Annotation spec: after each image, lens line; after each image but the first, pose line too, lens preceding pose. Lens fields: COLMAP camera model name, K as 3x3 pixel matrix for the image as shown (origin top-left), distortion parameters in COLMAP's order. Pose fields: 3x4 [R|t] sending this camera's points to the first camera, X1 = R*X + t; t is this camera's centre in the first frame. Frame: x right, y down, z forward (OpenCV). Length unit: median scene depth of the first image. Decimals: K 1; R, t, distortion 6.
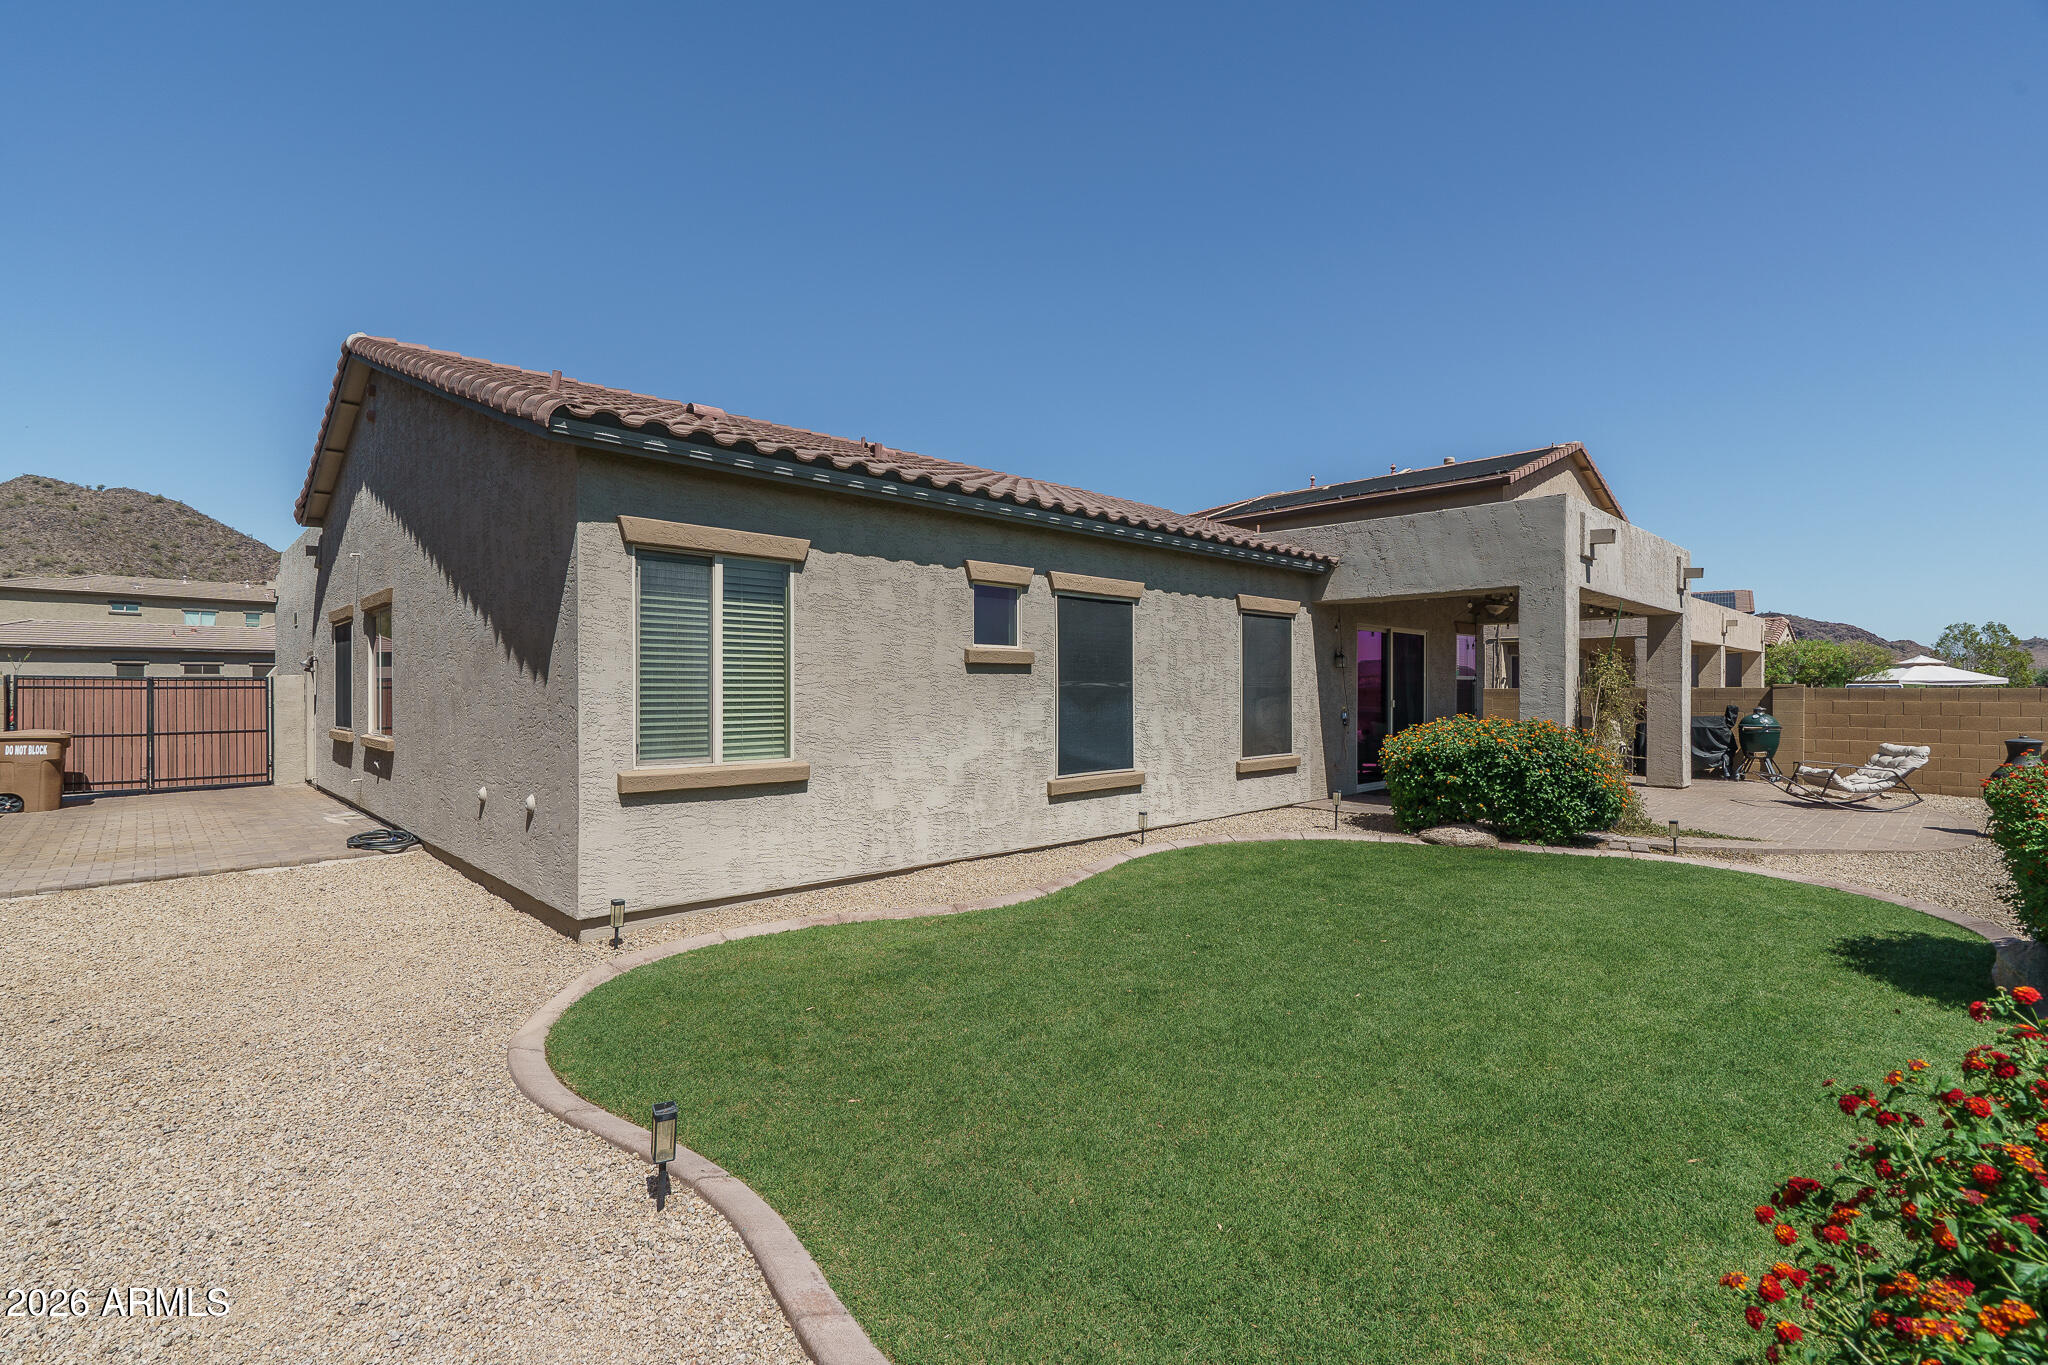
lens RADIAL K [[928.1, 0, 1013.9], [0, 928.1, 694.4], [0, 0, 1]] dist [-0.000624, -0.000056]
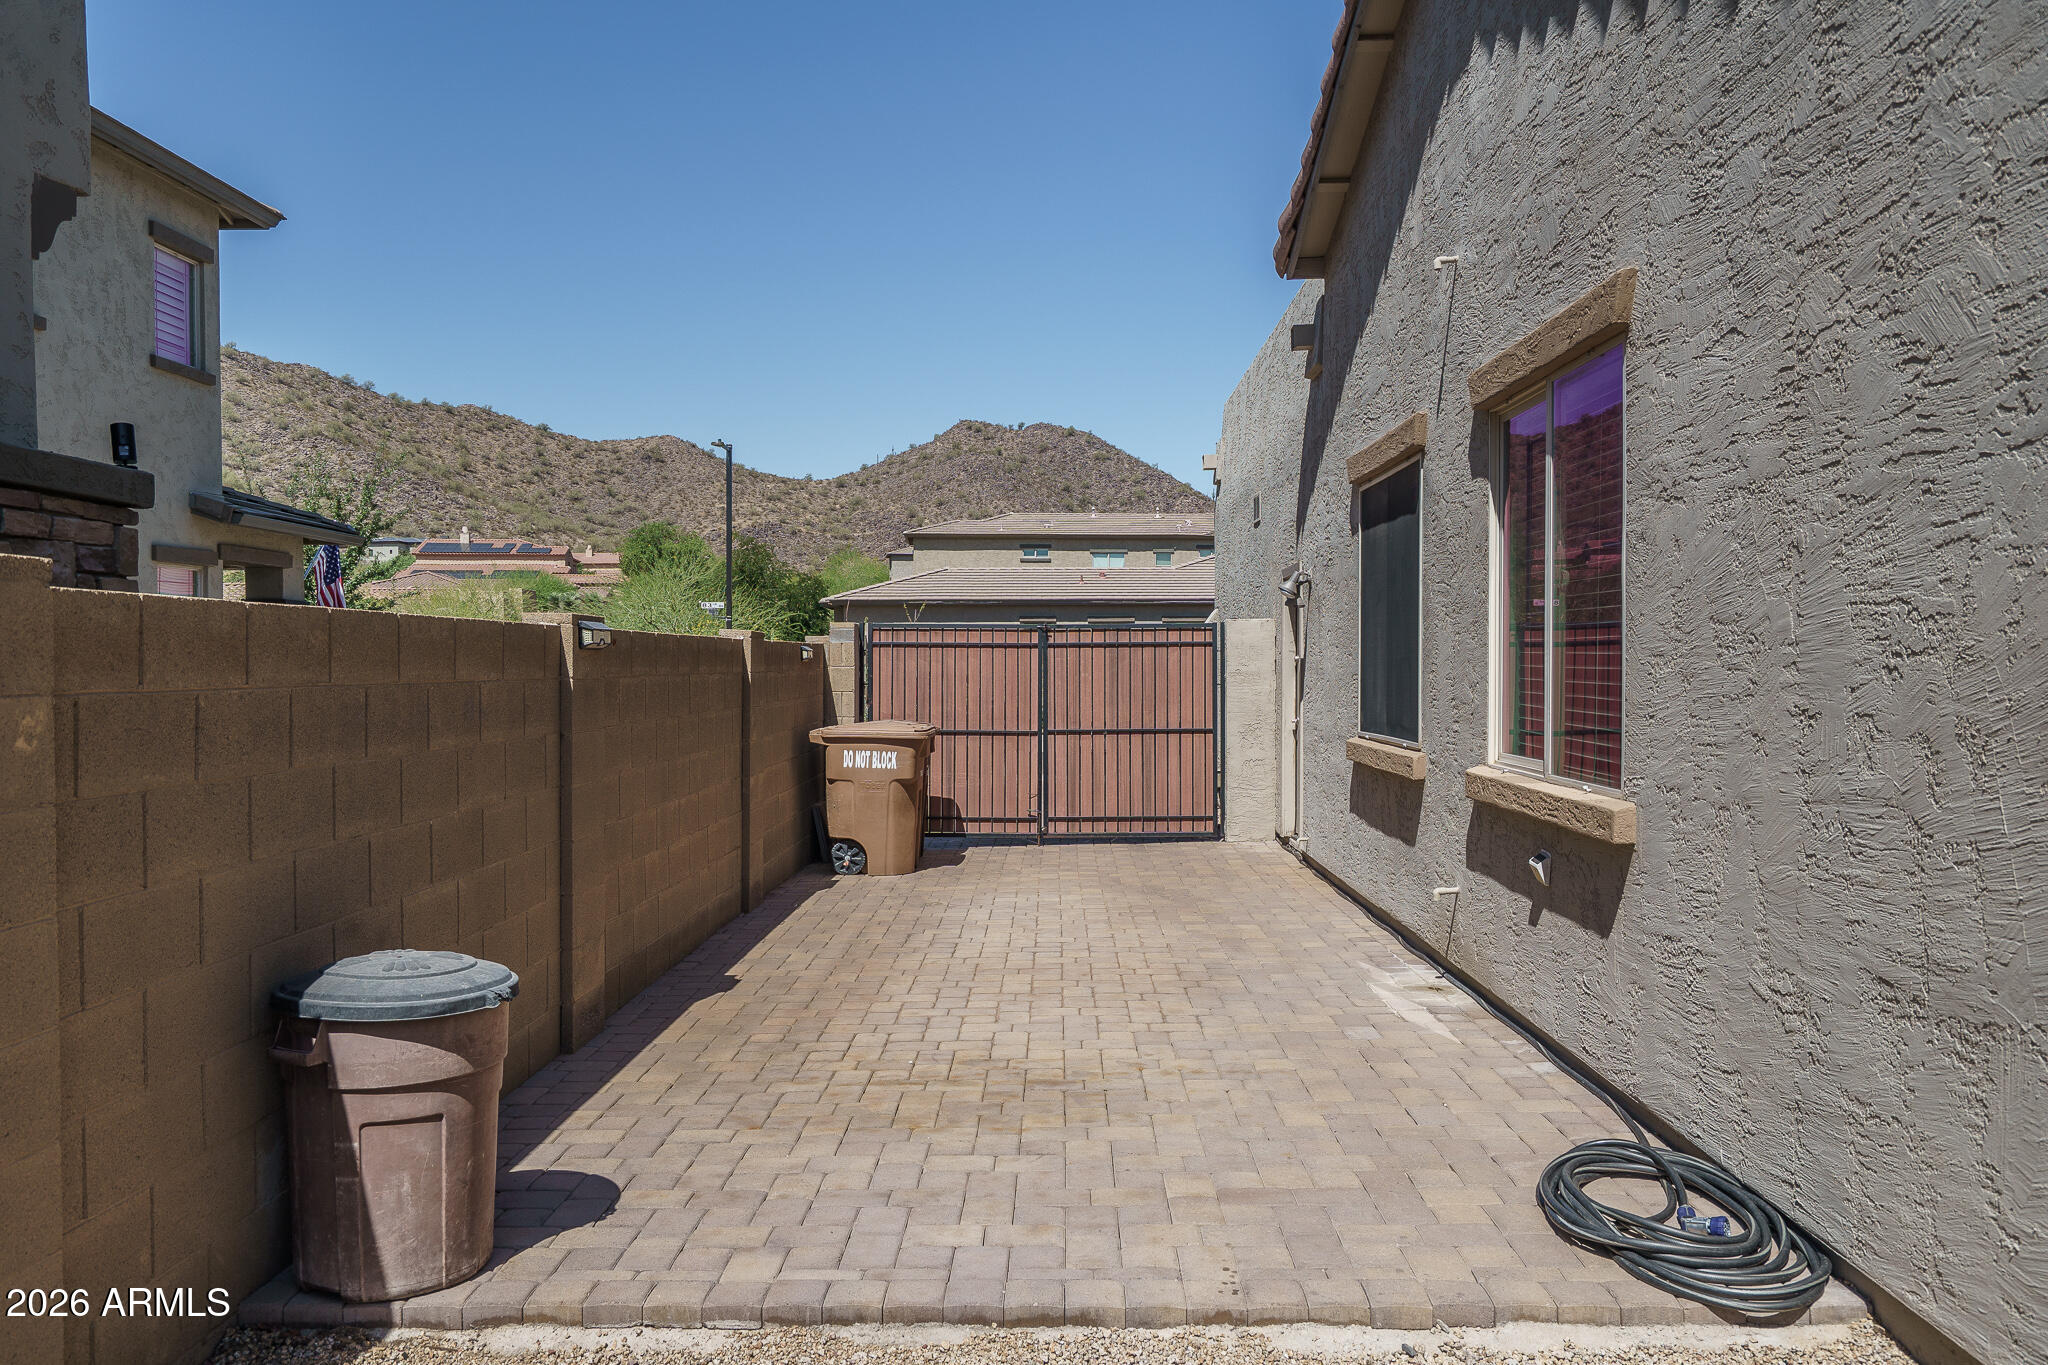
lens RADIAL K [[1498.7, 0, 1023.4], [0, 1498.7, 681.3], [0, 0, 1]] dist [0.003471, 0.000547]
pose [[0.713793, 0.009178, -0.700297, -0.336696], [-0.002675, 0.999943, 0.010378, 0.004741], [0.700352, -0.005535, 0.713777, 0.378126]]
